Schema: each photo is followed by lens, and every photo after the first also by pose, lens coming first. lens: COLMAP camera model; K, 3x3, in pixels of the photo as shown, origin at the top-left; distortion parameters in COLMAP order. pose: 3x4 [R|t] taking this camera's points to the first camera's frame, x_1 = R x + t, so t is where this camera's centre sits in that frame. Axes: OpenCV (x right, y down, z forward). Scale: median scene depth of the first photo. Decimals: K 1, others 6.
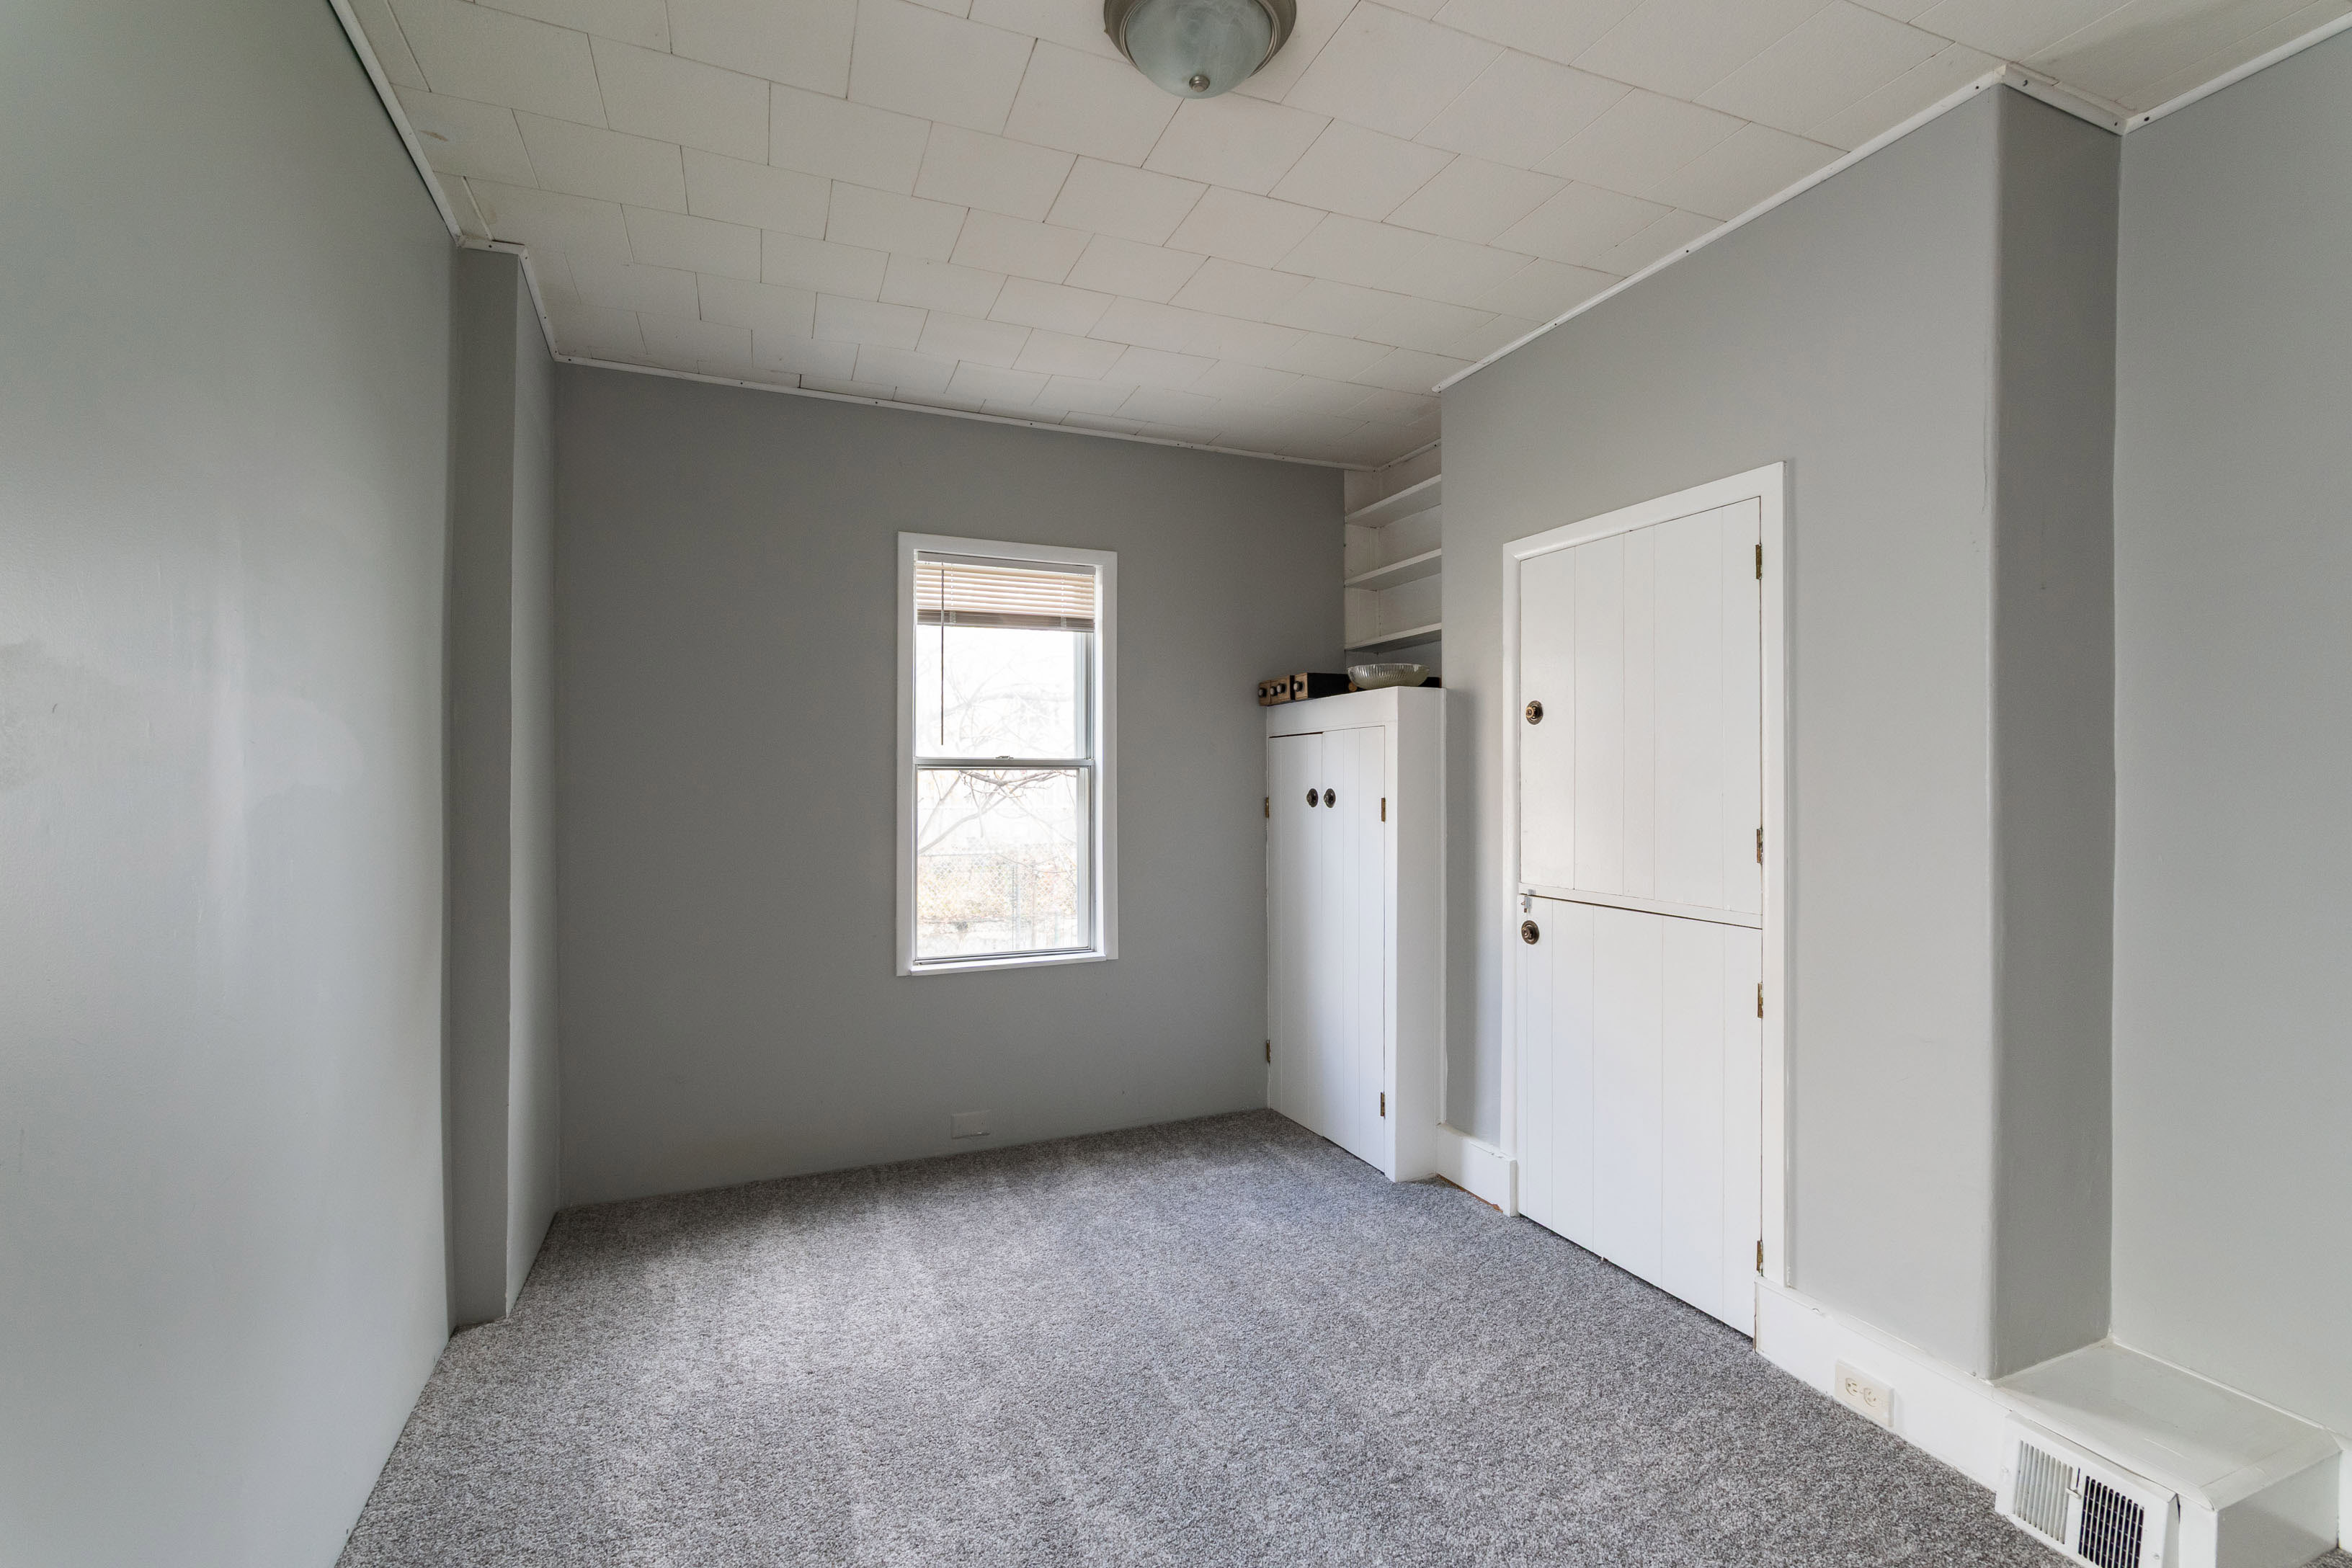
lens RADIAL K [[1042.6, 0, 1170.1], [0, 1042.6, 779.2], [0, 0, 1]] dist [-0.002059, 0.001254]
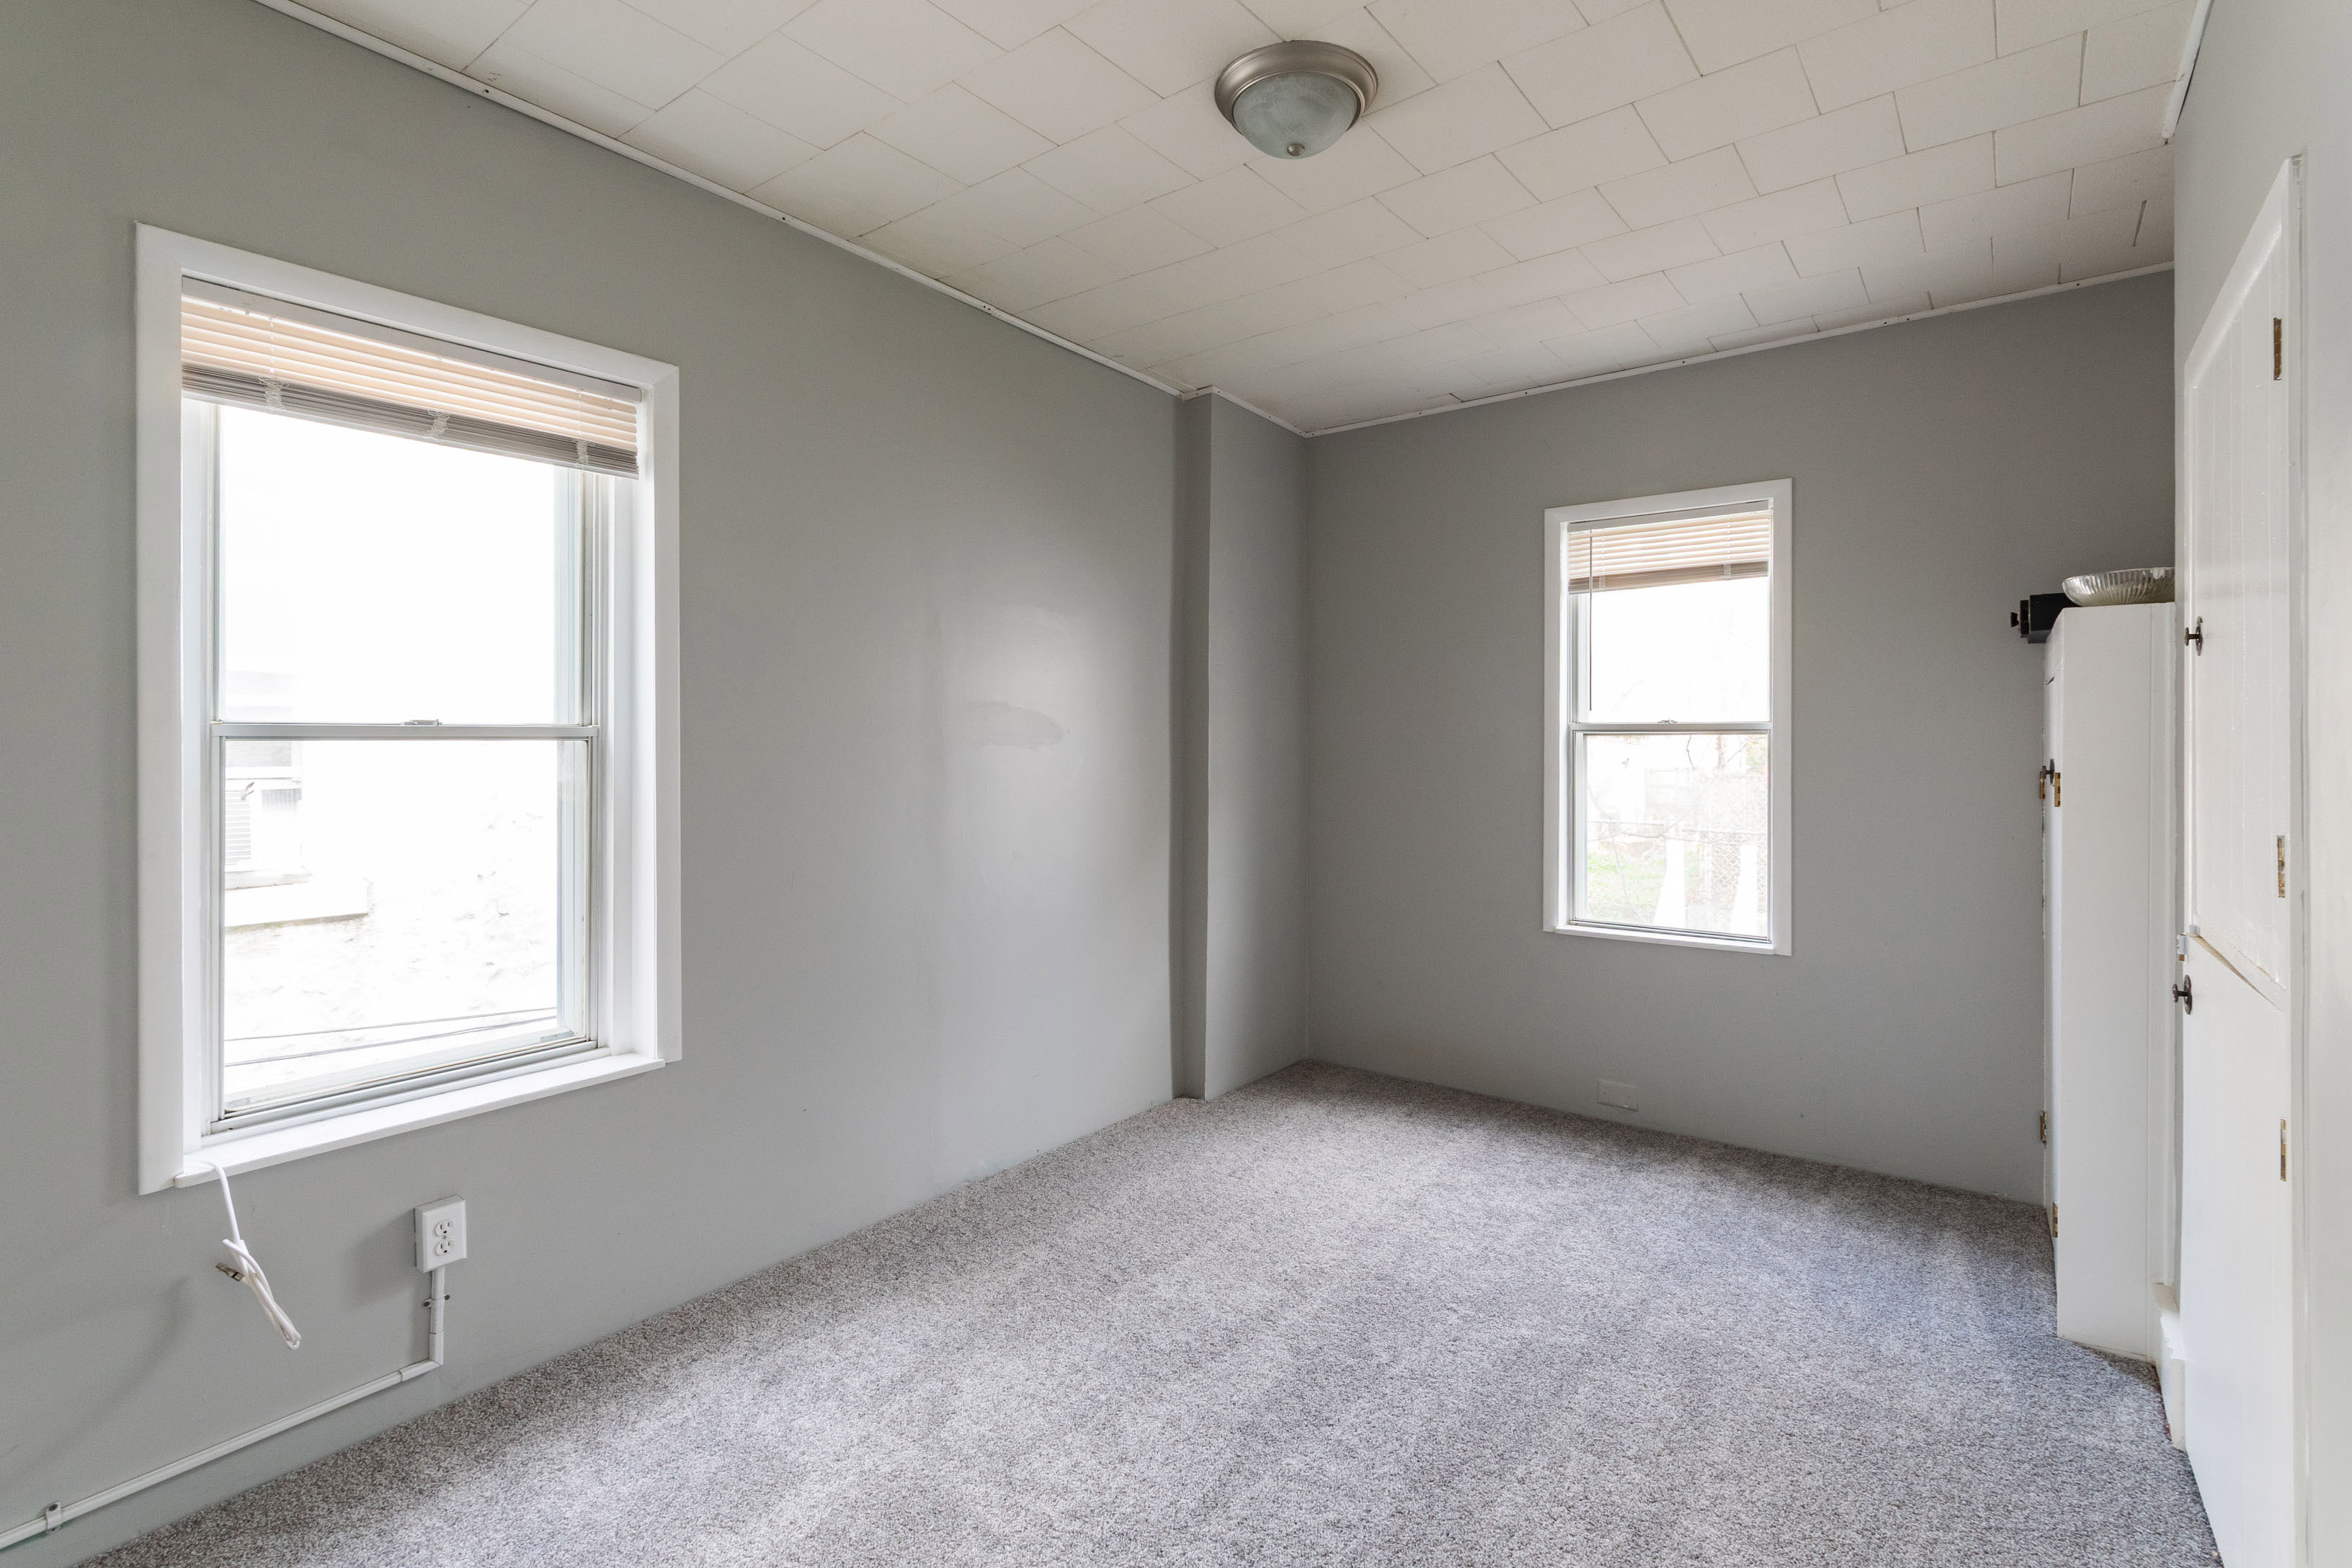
lens RADIAL K [[1042.6, 0, 1144.0], [0, 1042.6, 748.7], [0, 0, 1]] dist [-0.002059, 0.001254]
pose [[0.494123, 0.005600, -0.869374, 0.460840], [-0.003007, 0.999984, 0.004732, 0.000749], [0.869387, 0.000277, 0.494132, 0.128993]]
